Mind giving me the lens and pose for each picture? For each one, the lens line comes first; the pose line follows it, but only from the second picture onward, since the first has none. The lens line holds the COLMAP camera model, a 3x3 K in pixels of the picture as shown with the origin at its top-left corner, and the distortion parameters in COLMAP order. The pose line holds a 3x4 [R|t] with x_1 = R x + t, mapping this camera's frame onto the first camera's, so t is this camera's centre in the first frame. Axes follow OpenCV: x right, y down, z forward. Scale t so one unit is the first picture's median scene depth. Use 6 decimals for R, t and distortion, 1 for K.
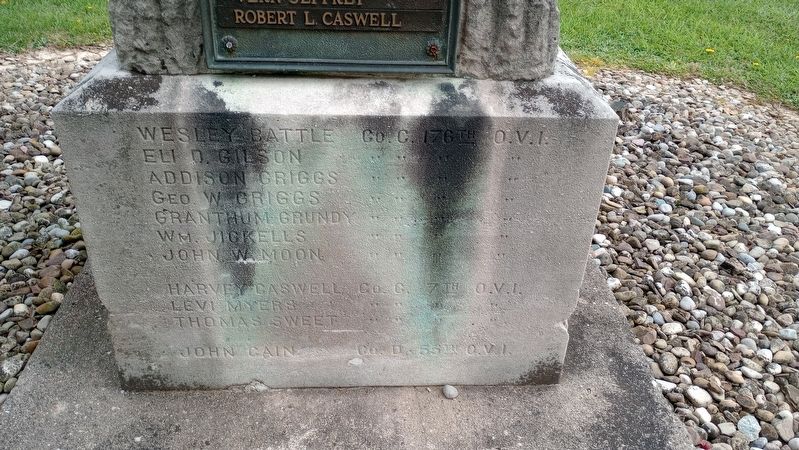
lens RADIAL K [[684.6, 0, 399.5], [0, 684.6, 225.0], [0, 0, 1]] dist [0.055950, -0.075480]
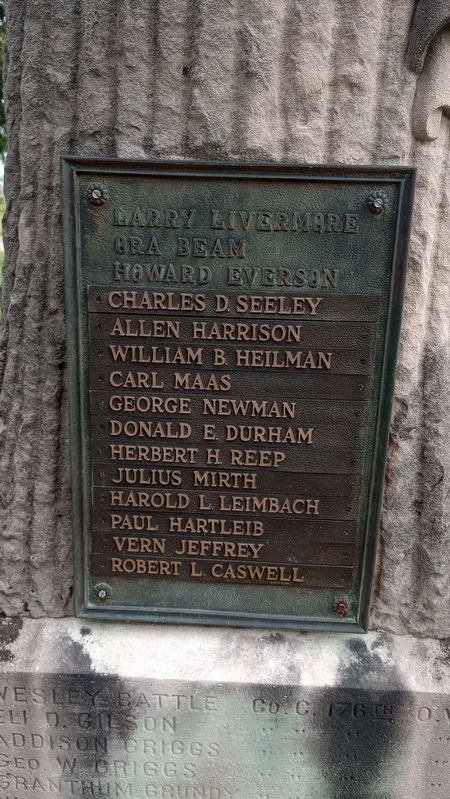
lens RADIAL K [[684.6, 0, 225.0], [0, 684.6, 399.5], [0, 0, 1]] dist [0.055950, -0.075480]
pose [[0.995977, 0.025522, -0.085898, -0.025859], [-0.046485, 0.966669, -0.251773, -0.276759], [0.076609, 0.254753, 0.963967, 0.116721]]
